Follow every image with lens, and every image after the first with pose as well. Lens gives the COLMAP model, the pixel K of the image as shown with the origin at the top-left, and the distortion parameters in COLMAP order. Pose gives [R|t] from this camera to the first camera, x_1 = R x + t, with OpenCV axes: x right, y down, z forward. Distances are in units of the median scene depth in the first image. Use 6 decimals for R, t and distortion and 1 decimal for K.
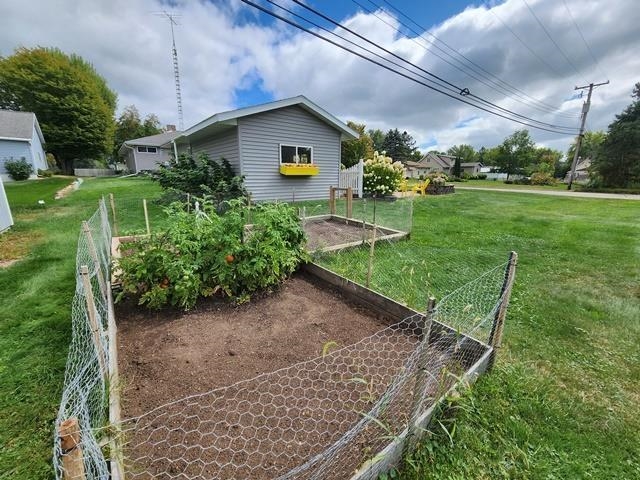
lens RADIAL K [[263.0, 0, 320.0], [0, 263.0, 240.0], [0, 0, 1]] dist [0.002005, 0.000433]
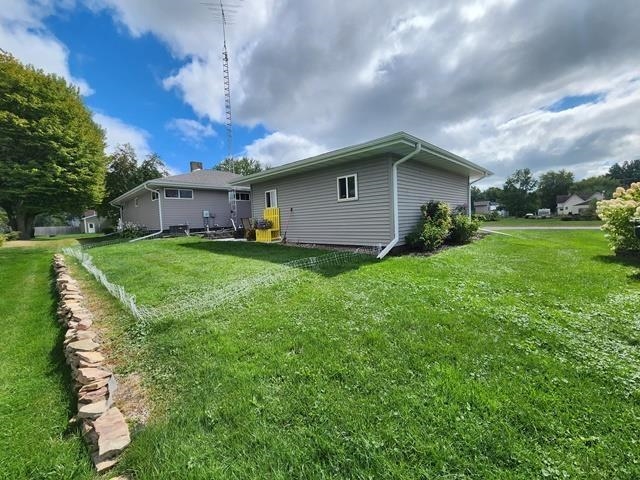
lens RADIAL K [[263.0, 0, 320.0], [0, 263.0, 240.0], [0, 0, 1]] dist [0.002005, 0.000433]
pose [[0.991752, -0.055100, 0.115723, -0.362644], [0.073612, 0.983985, -0.162343, -0.097335], [-0.104924, 0.169522, 0.979925, 0.334463]]
